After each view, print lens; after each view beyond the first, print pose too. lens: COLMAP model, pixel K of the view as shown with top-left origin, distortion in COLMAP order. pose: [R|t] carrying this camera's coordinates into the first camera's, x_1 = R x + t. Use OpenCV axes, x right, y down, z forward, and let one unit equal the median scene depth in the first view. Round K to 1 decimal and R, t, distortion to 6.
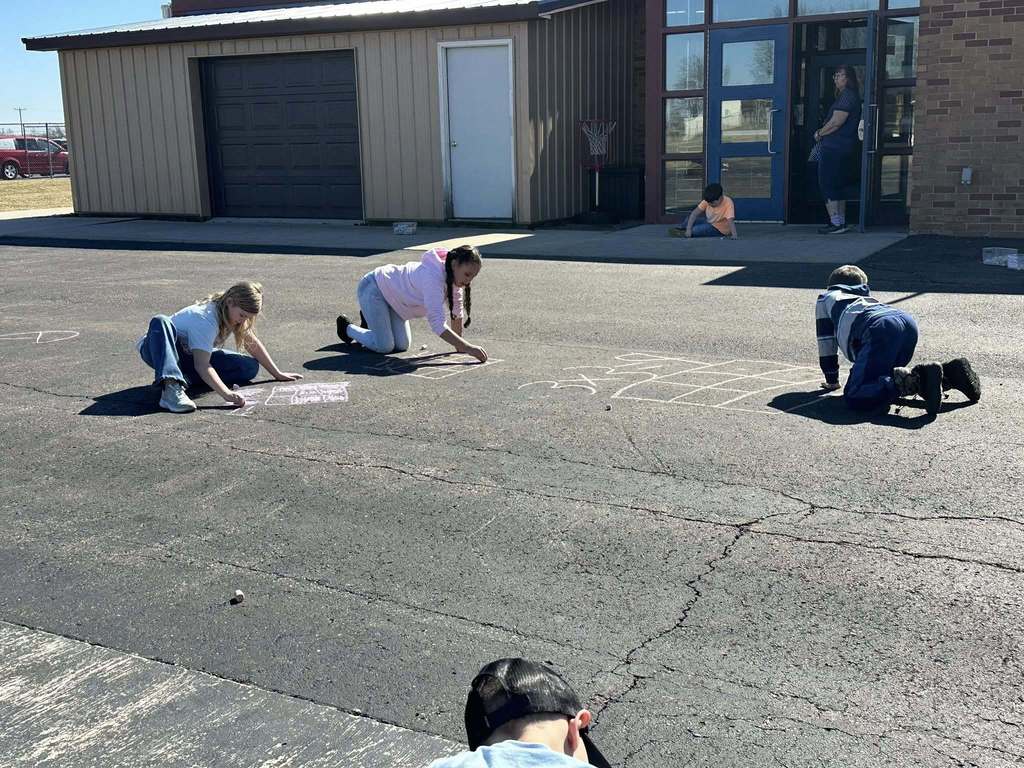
lens RADIAL K [[1202.6, 0, 512.0], [0, 1202.6, 384.0], [0, 0, 1]] dist [0.216475, -0.515670]
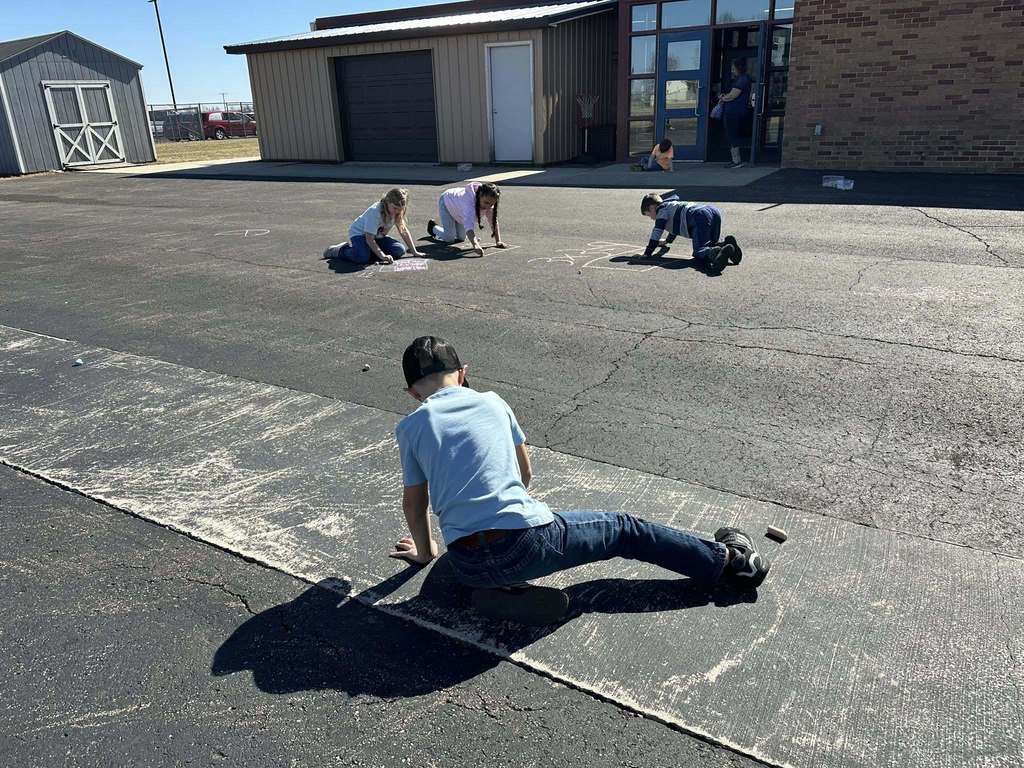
lens RADIAL K [[745.3, 0, 512.0], [0, 745.3, 384.0], [0, 0, 1]] dist [0.160304, -0.294428]
pose [[0.999463, 0.001847, -0.032705, 0.010315], [0.002998, 0.989064, 0.147455, 0.010399], [0.032620, -0.147474, 0.988528, -0.037023]]
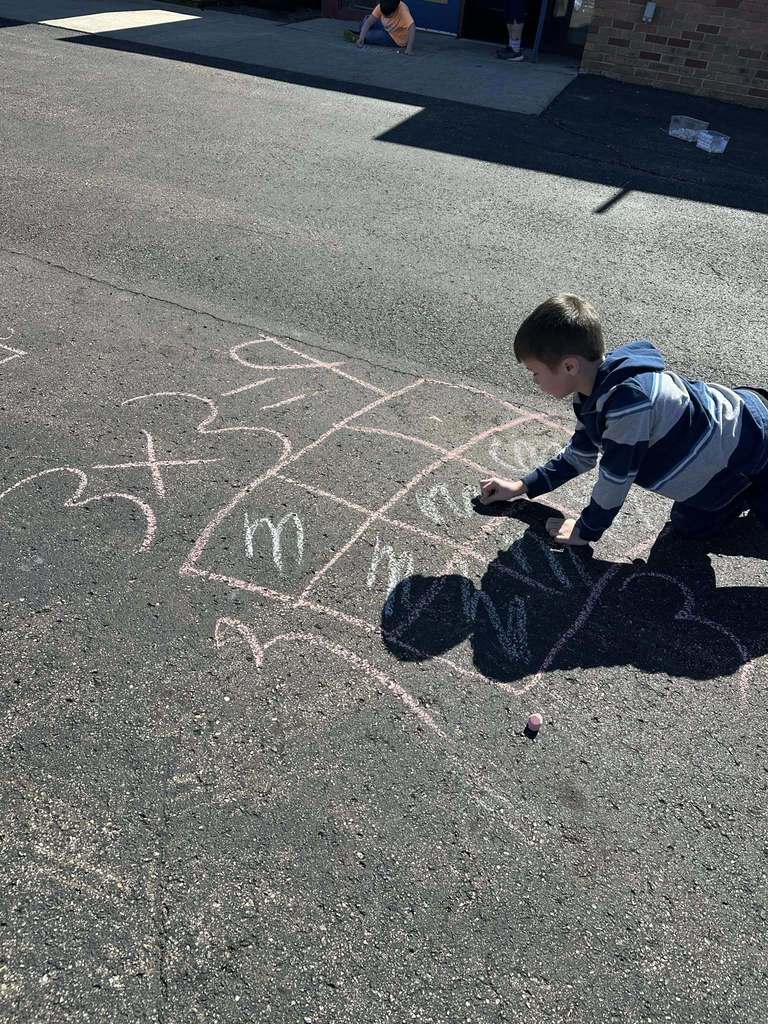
lens RADIAL K [[719.7, 0, 384.0], [0, 719.7, 512.0], [0, 0, 1]] dist [0.069457, -0.067774]
pose [[0.979694, -0.003027, 0.200475, 0.058519], [-0.091747, 0.882291, 0.461676, -0.082346], [-0.178275, -0.470695, 0.864098, 0.422854]]
